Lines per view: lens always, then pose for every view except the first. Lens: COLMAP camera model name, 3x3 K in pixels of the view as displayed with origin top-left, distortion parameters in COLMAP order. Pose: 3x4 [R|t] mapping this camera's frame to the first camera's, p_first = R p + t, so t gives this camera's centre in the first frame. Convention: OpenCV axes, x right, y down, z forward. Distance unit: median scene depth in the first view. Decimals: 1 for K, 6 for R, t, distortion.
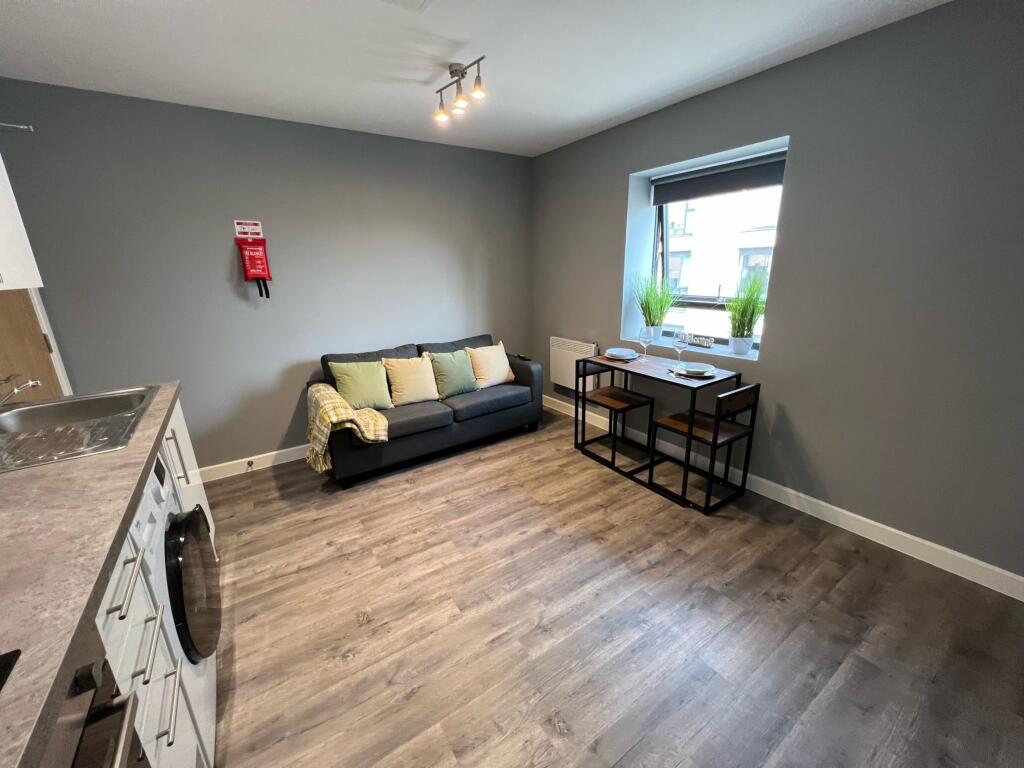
lens RADIAL K [[412.1, 0, 512.0], [0, 412.1, 384.0], [0, 0, 1]] dist [-0.000457, -0.000274]
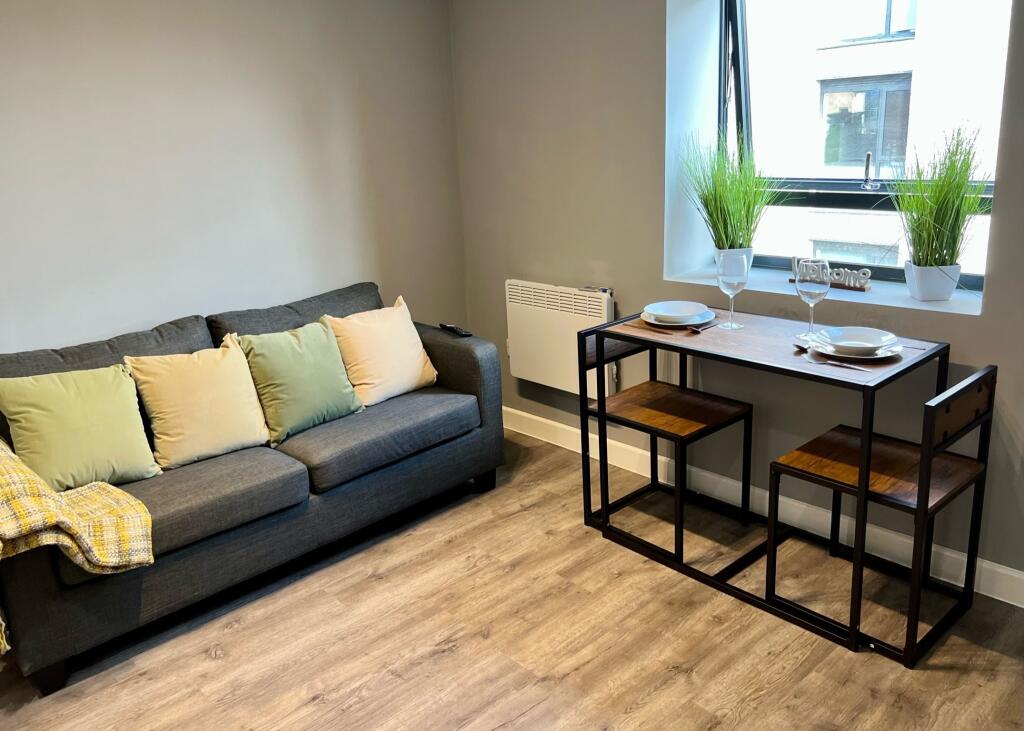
lens RADIAL K [[816.7, 0, 501.0], [0, 816.7, 339.4], [0, 0, 1]] dist [0.064474, -0.085082]
pose [[0.988557, -0.065768, 0.135755, -0.053661], [0.069005, 0.997430, -0.019278, -0.040619], [-0.134138, 0.028425, 0.990555, 0.128405]]
